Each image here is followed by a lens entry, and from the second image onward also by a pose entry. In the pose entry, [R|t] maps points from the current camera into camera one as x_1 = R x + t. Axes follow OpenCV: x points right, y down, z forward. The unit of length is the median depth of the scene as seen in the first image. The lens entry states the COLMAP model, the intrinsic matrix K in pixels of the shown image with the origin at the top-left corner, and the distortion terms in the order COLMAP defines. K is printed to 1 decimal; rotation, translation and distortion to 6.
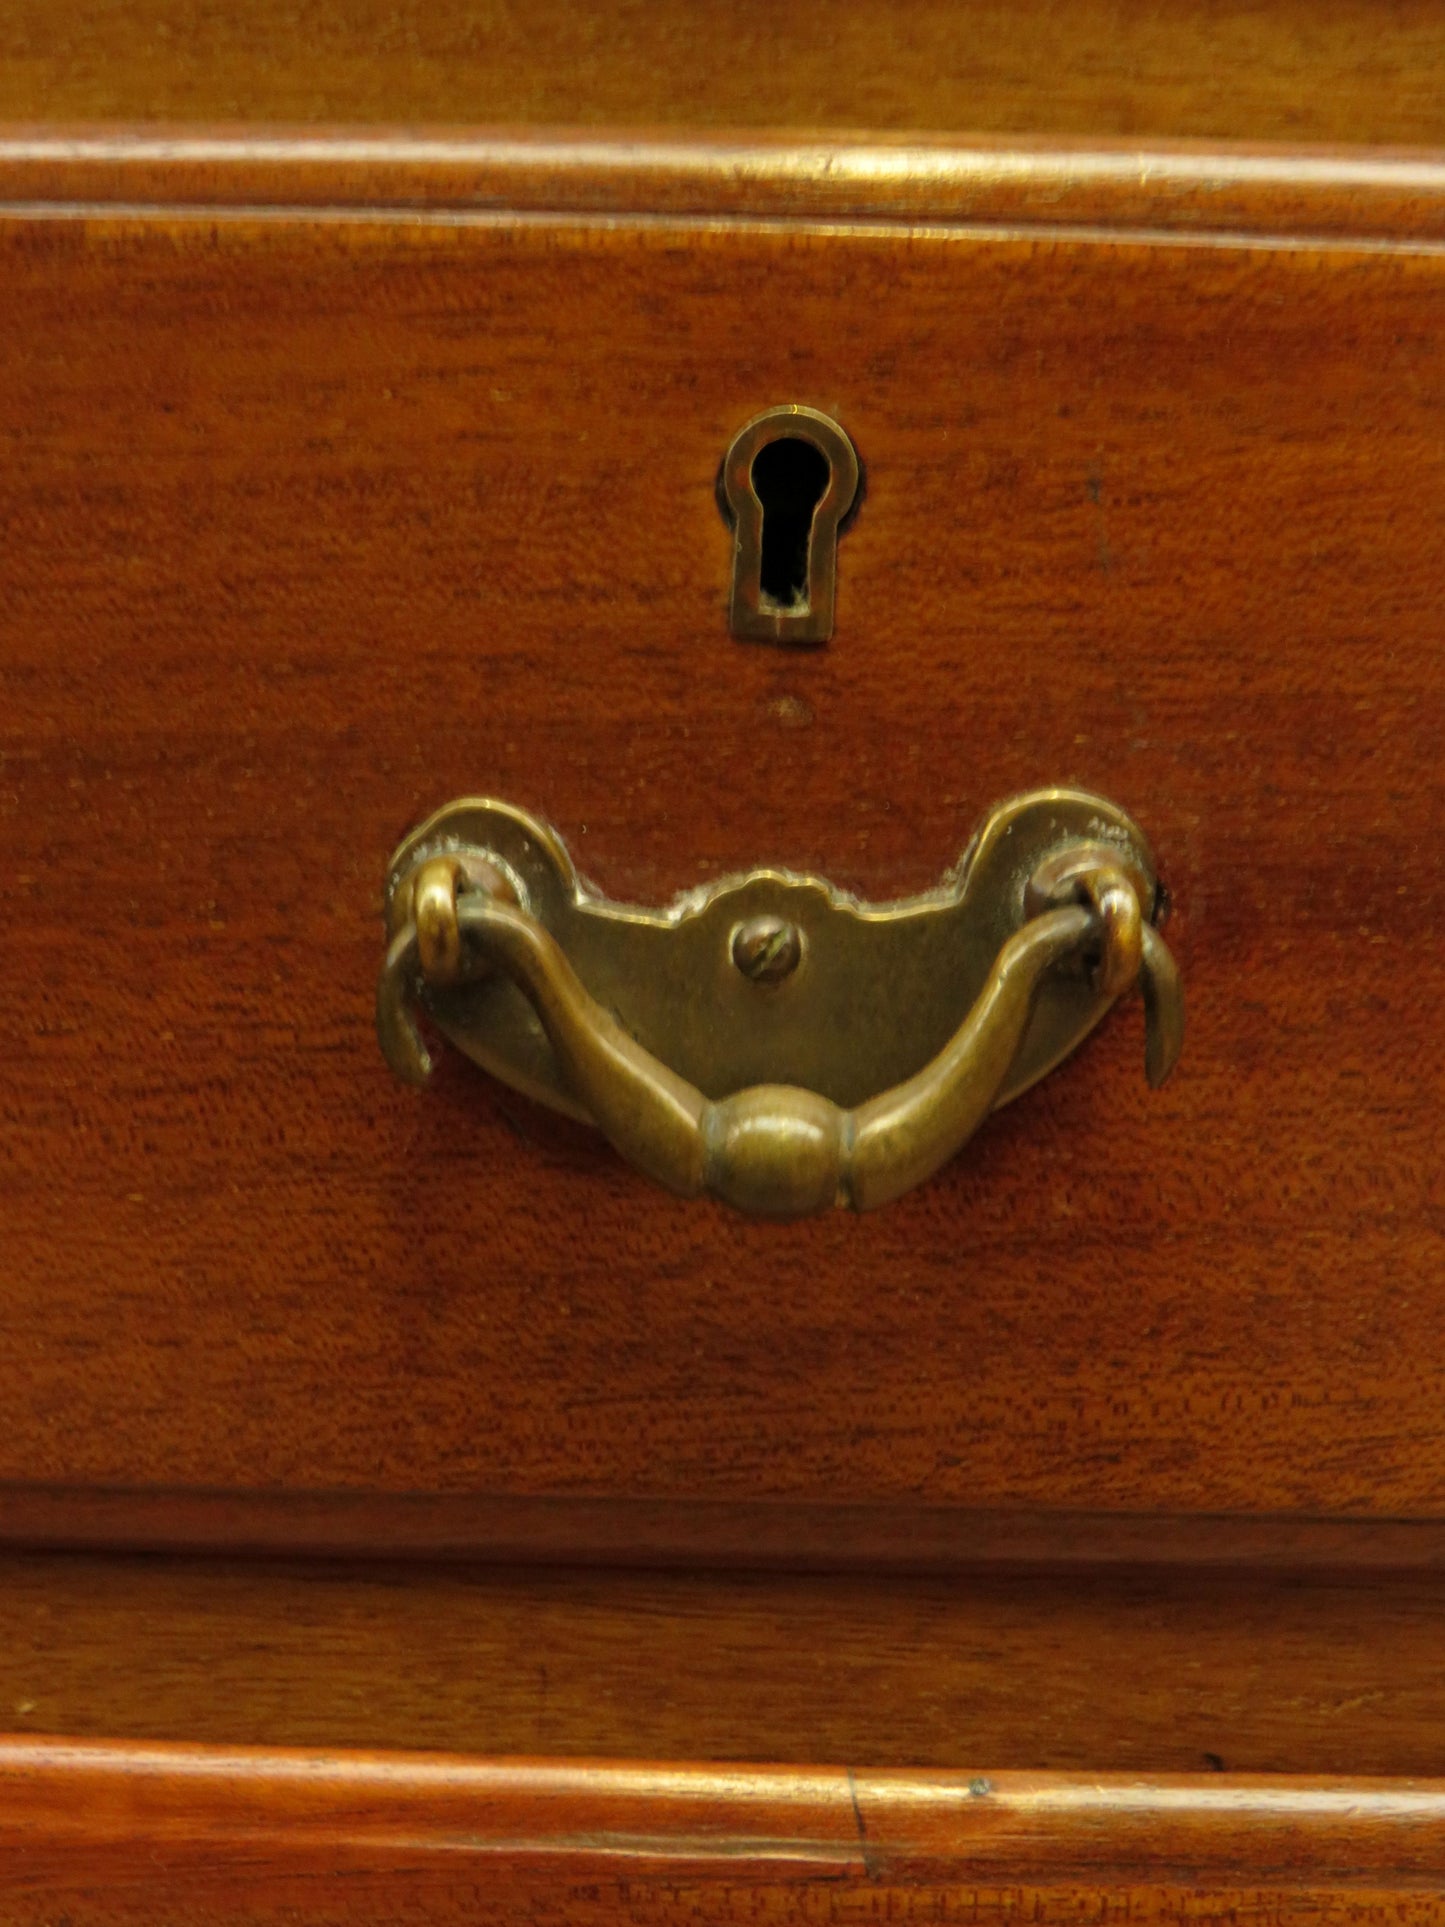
lens RADIAL K [[3176.2, 0, 720.3], [0, 3176.2, 1015.4], [0, 0, 1]] dist [-0.155898, 0.000000]
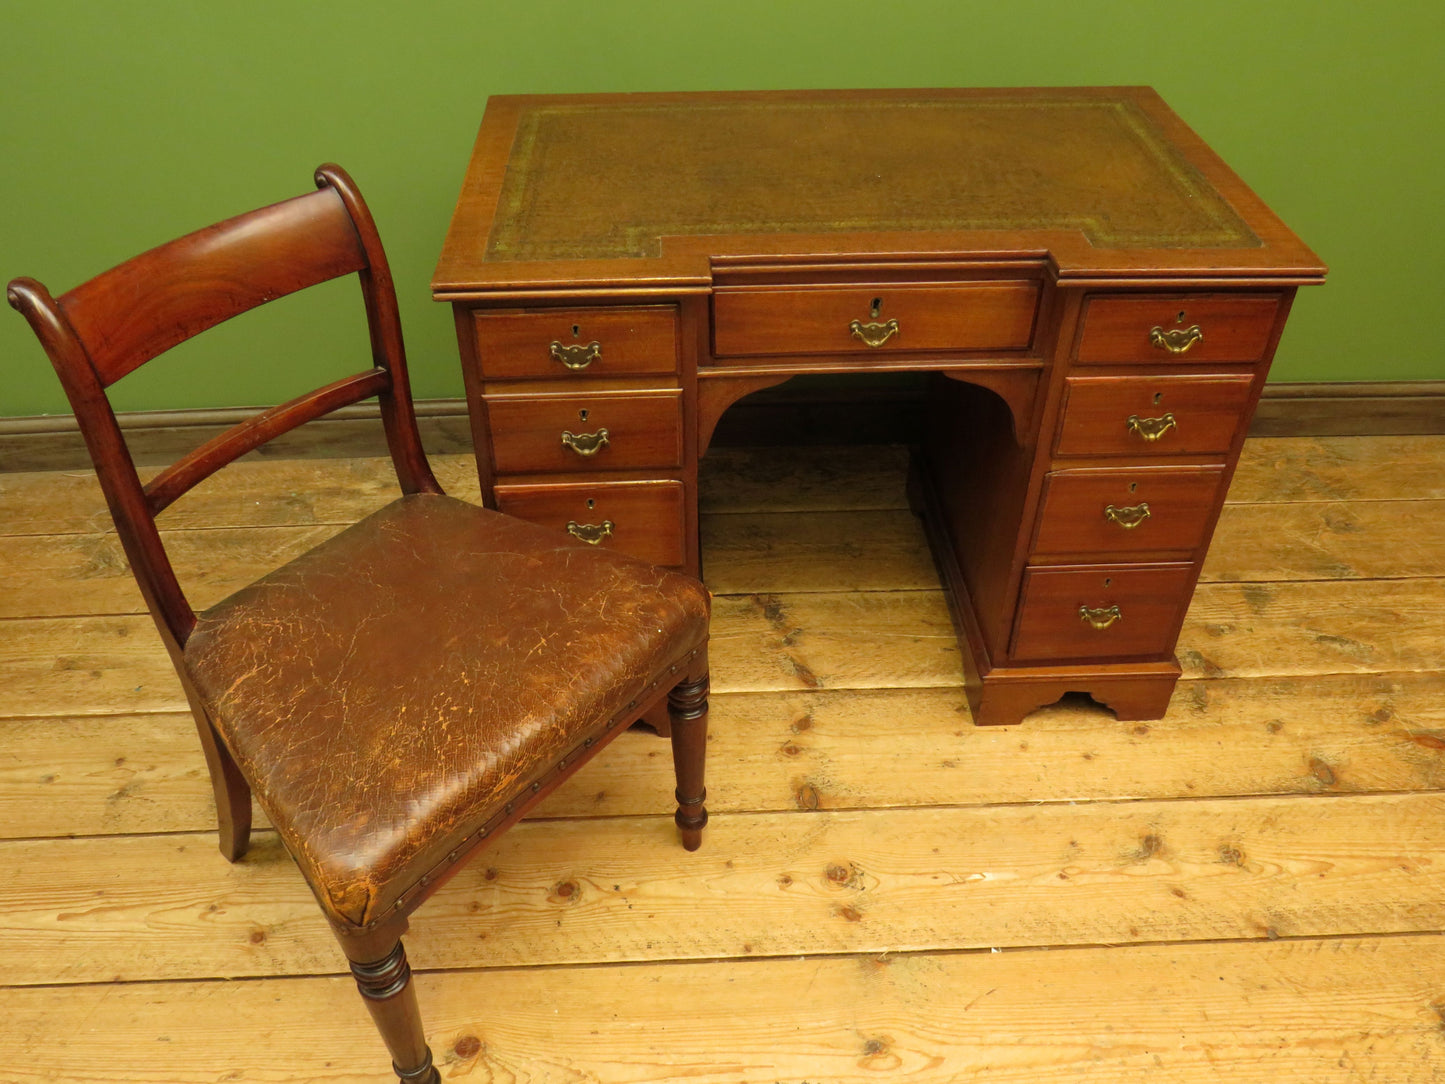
lens RADIAL K [[1183.7, 0, 728.0], [0, 1183.7, 545.3], [0, 0, 1]] dist [-0.012036, -0.004208]
pose [[0.996005, -0.071210, 0.053879, 0.362302], [0.037472, 0.880985, 0.471658, -2.299865], [-0.081053, -0.467755, 0.880134, -4.471363]]
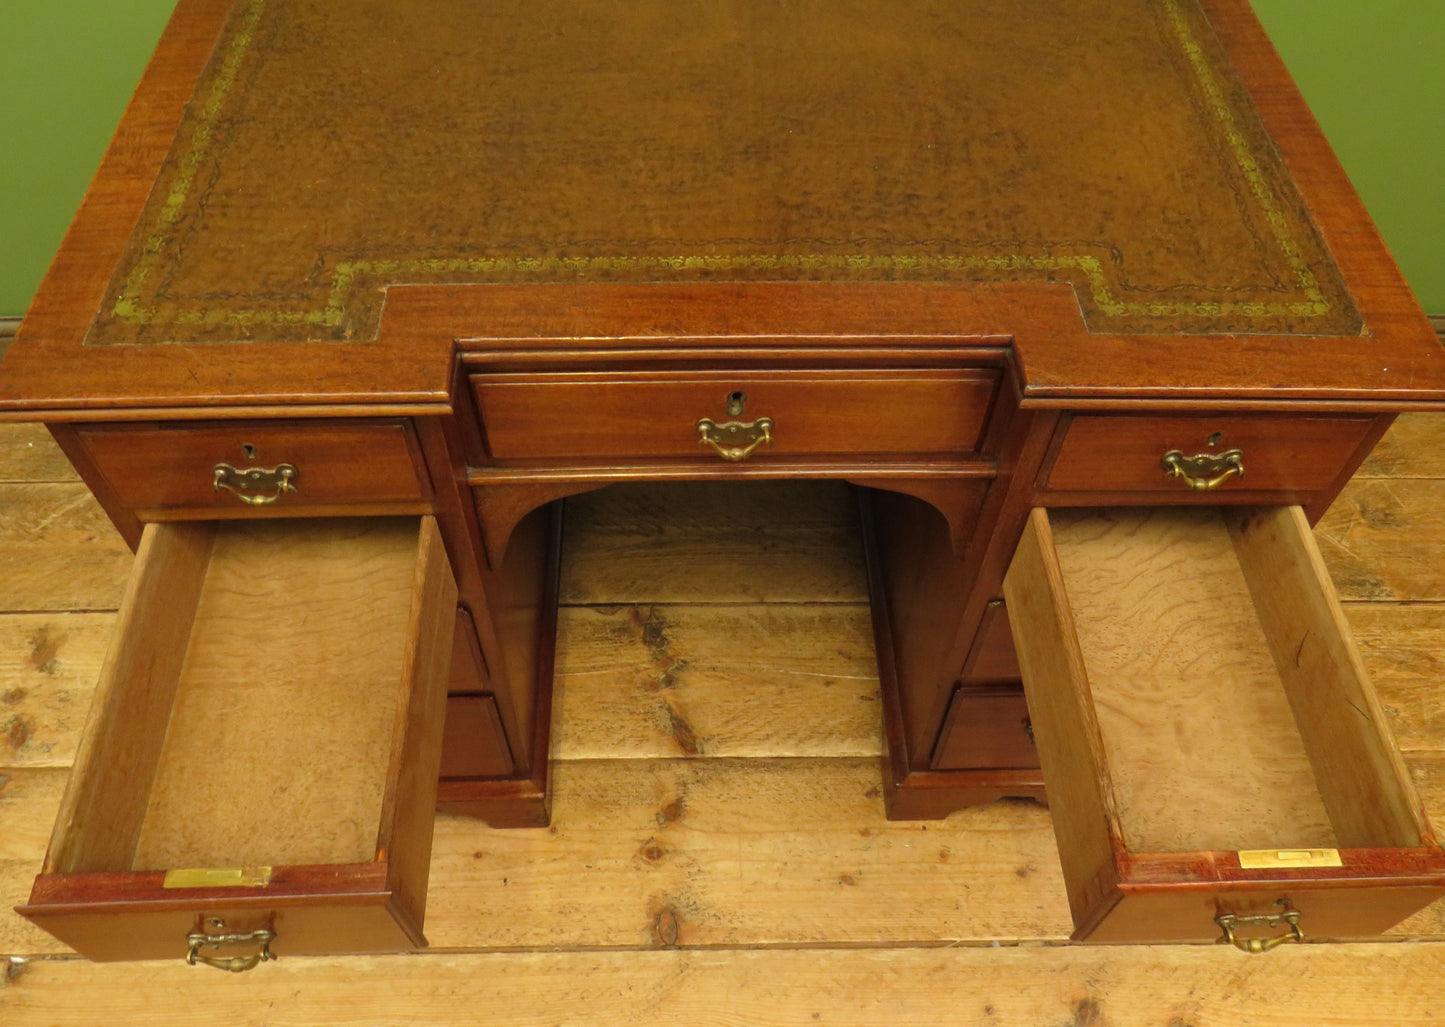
lens RADIAL K [[1136.4, 0, 724.5], [0, 1136.4, 544.9], [0, 0, 1]] dist [-0.018847, -0.000035]
pose [[0.998103, -0.052890, 0.031520, 1.295216], [0.017310, 0.732332, 0.680727, -2.645547], [-0.059087, -0.678890, 0.731858, -1.805549]]
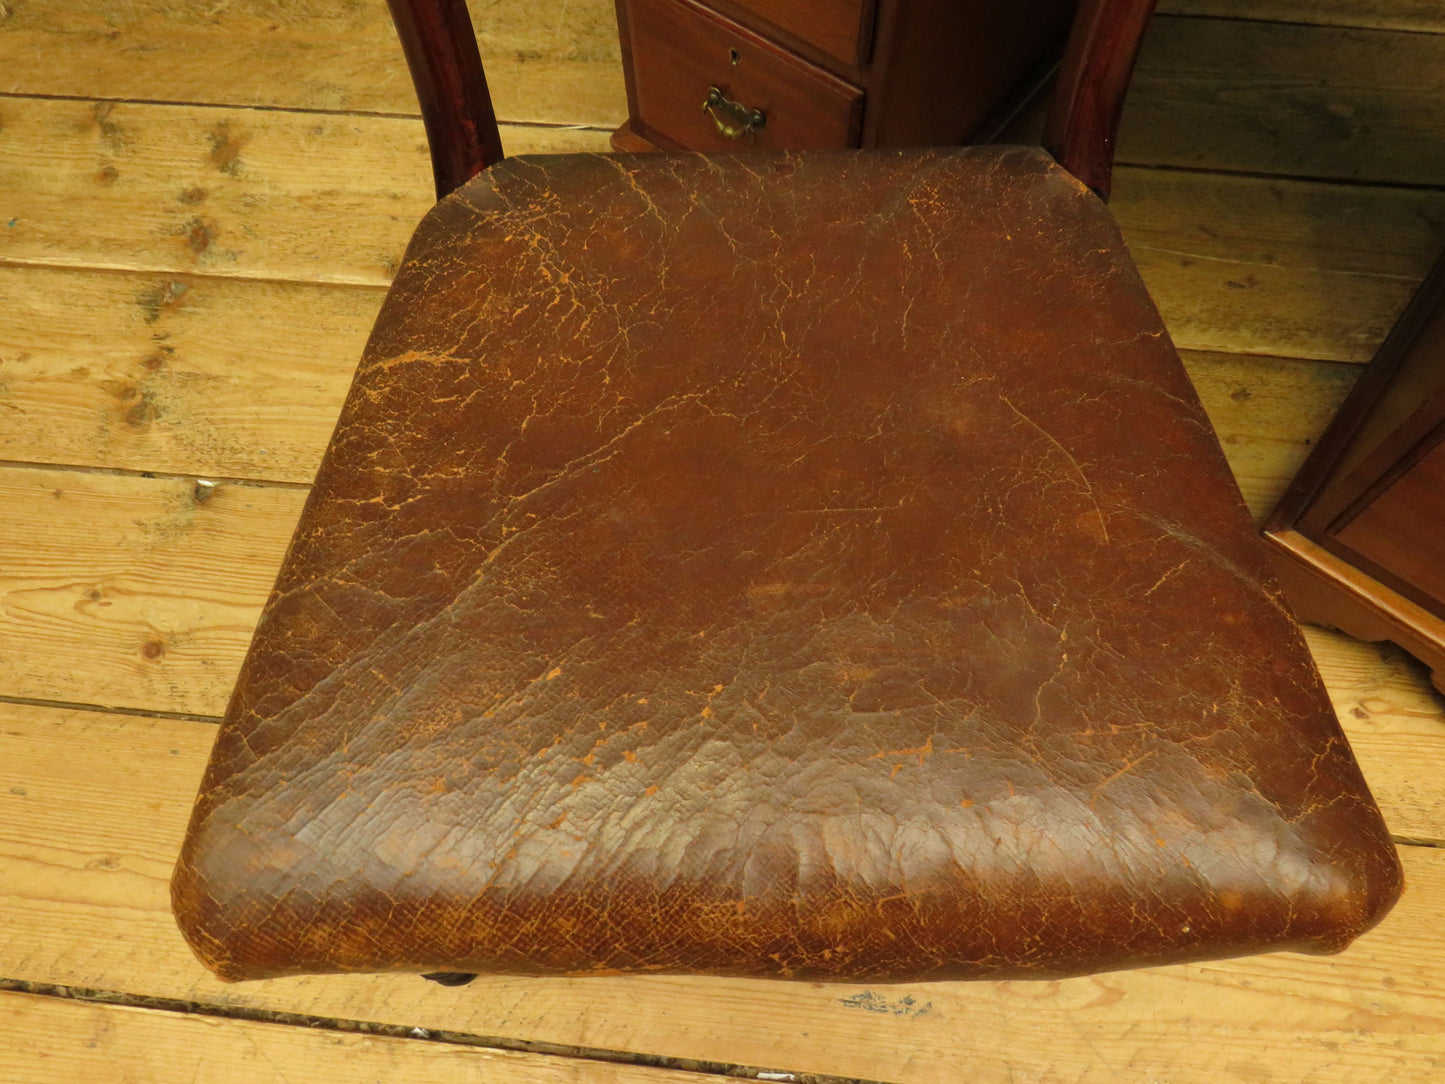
lens RADIAL K [[1101.0, 0, 731.8], [0, 1101.0, 558.5], [0, 0, 1]] dist [-0.019865, -0.000862]
pose [[0.997079, 0.040800, -0.064567, 0.448142], [0.030885, 0.557782, 0.829412, -1.114922], [0.069854, -0.828984, 0.554893, -1.602493]]
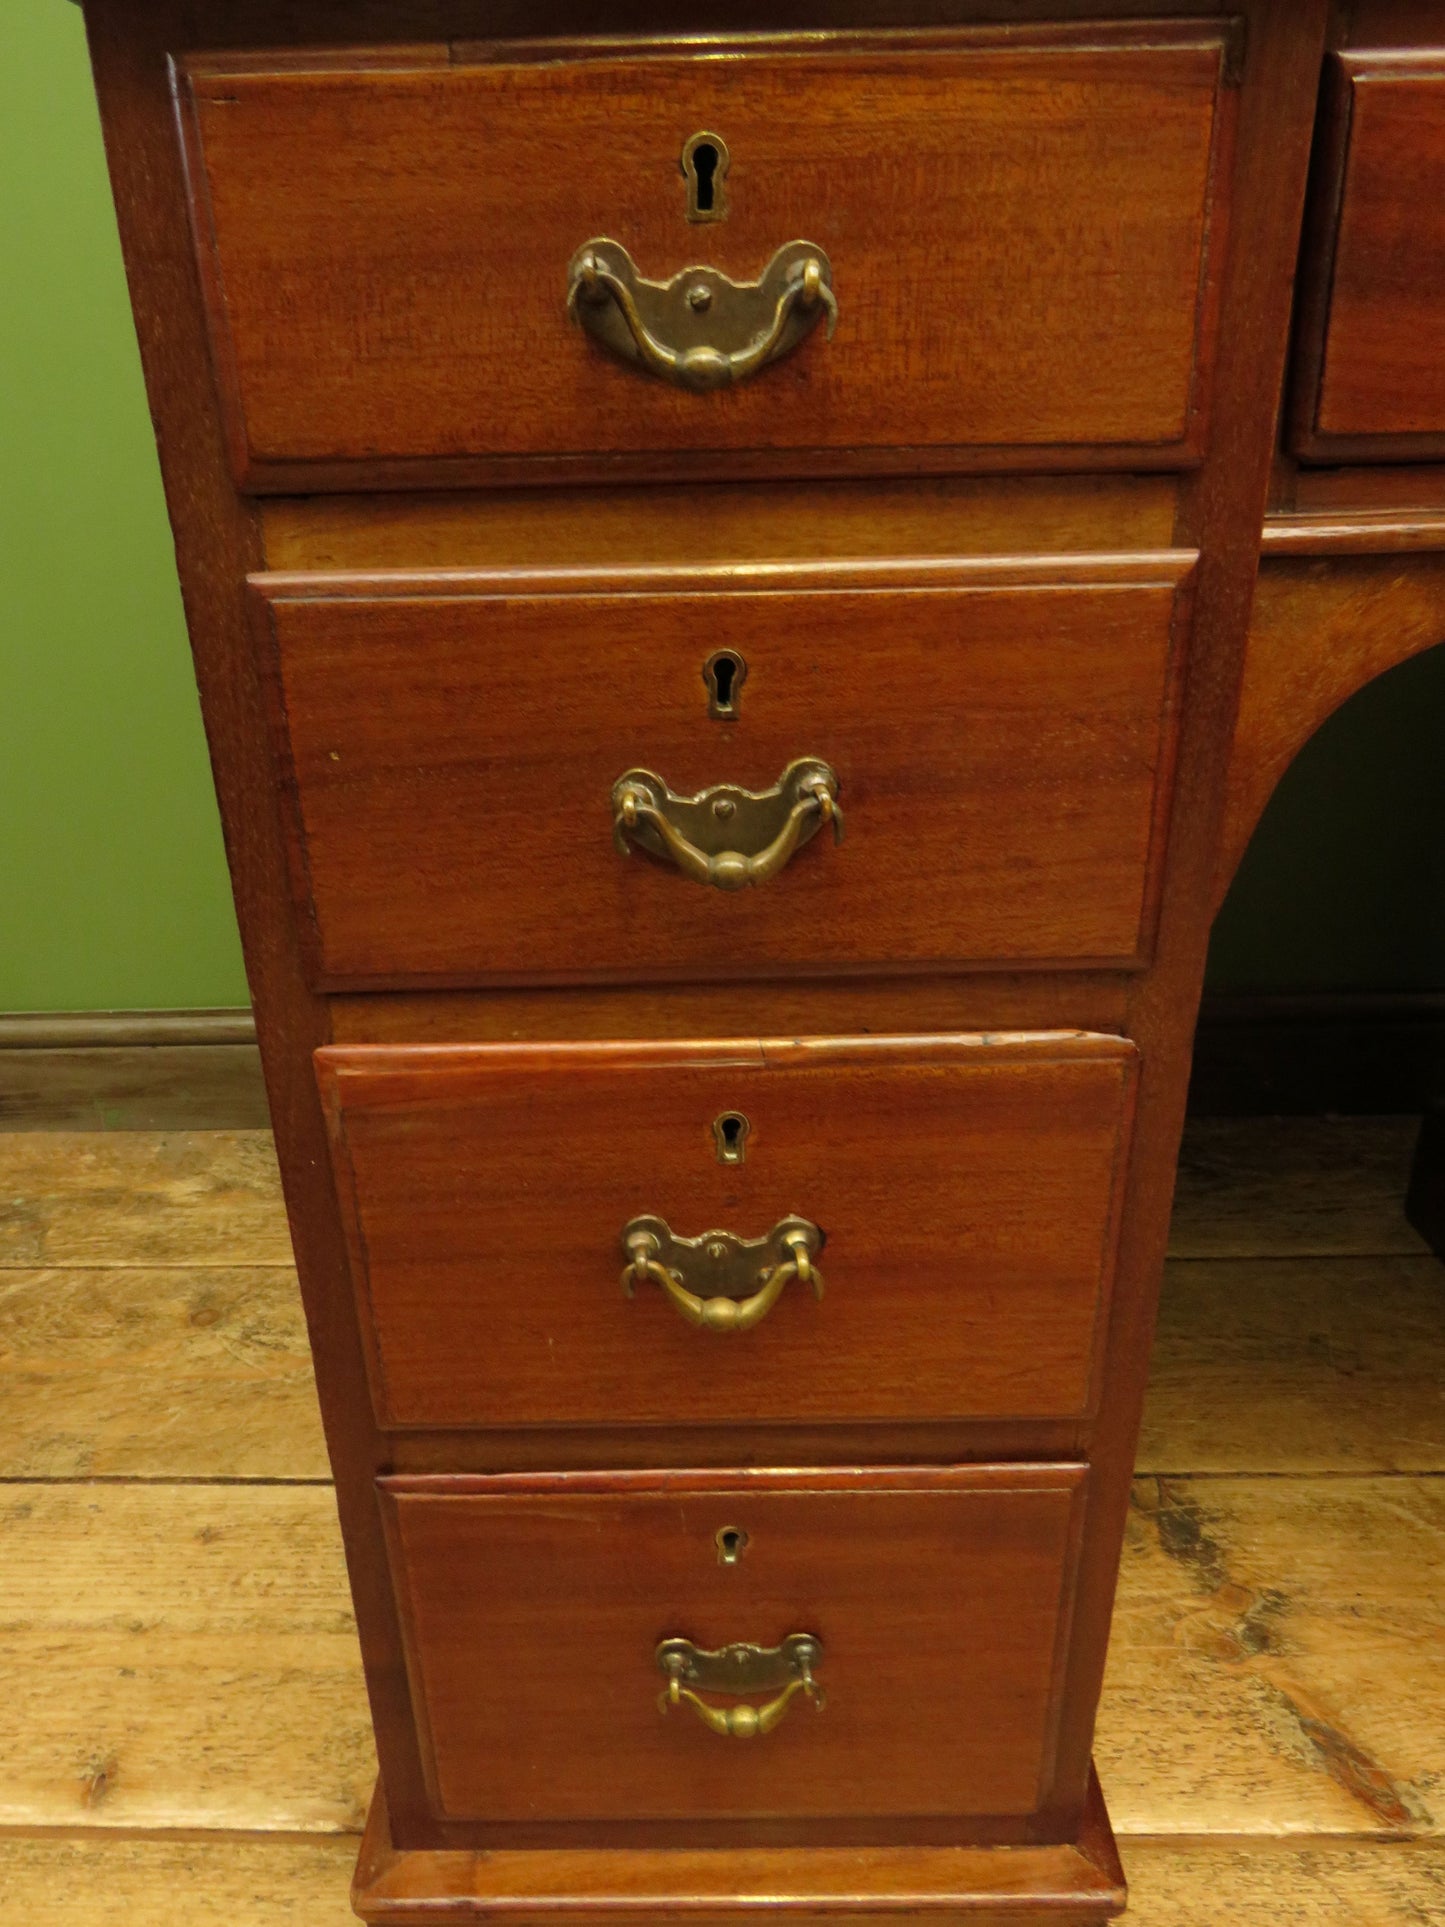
lens RADIAL K [[1362.7, 0, 698.3], [0, 1362.7, 946.2], [0, 0, 1]] dist [-0.033345, 0.008635]
pose [[0.998587, -0.053100, -0.002175, -0.017399], [0.052430, 0.977649, 0.203601, -0.173478], [-0.008685, -0.203427, 0.979052, -0.459531]]
